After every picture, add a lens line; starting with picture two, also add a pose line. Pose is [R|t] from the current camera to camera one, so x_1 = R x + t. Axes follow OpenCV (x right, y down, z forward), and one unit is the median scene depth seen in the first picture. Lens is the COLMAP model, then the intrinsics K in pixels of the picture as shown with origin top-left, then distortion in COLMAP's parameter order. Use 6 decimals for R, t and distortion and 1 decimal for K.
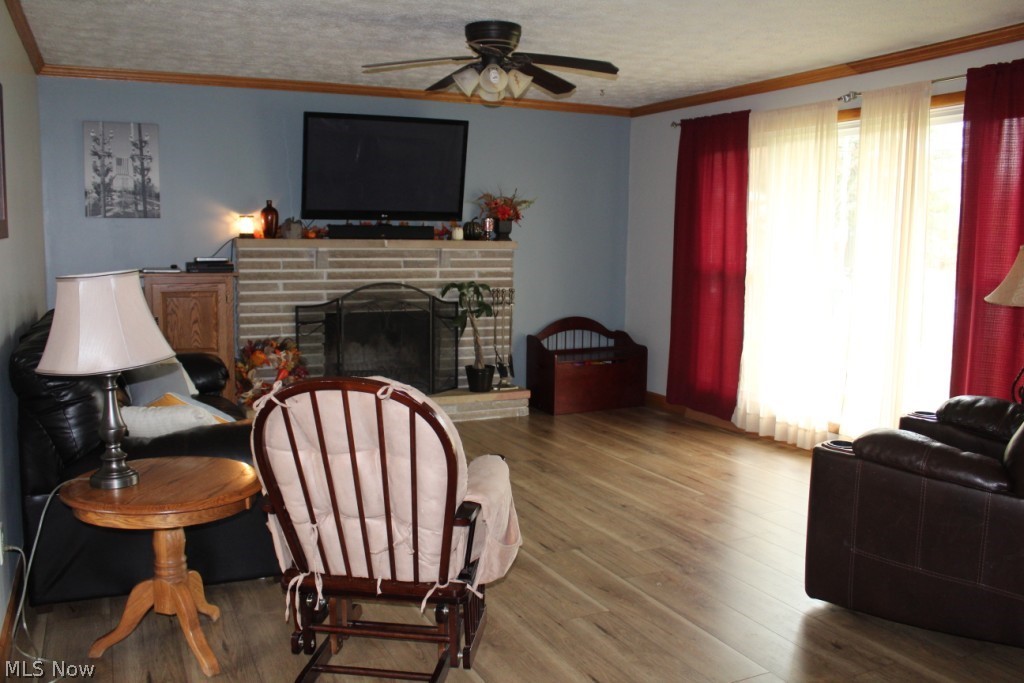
lens RADIAL K [[860.9, 0, 506.6], [0, 860.9, 340.2], [0, 0, 1]] dist [-0.126759, 0.092283]
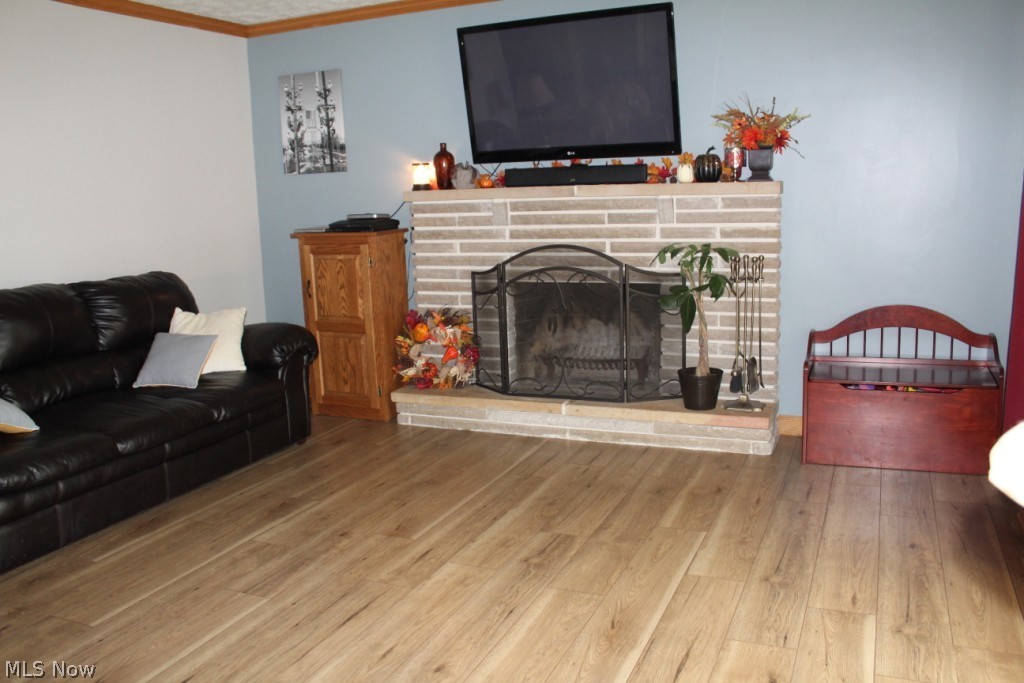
lens RADIAL K [[860.9, 0, 511.3], [0, 860.9, 341.9], [0, 0, 1]] dist [-0.126759, 0.092283]
pose [[0.659456, 0.099049, -0.745189, 0.399552], [-0.047548, 0.994793, 0.090148, -0.049304], [0.750238, -0.024016, 0.660732, 0.486653]]
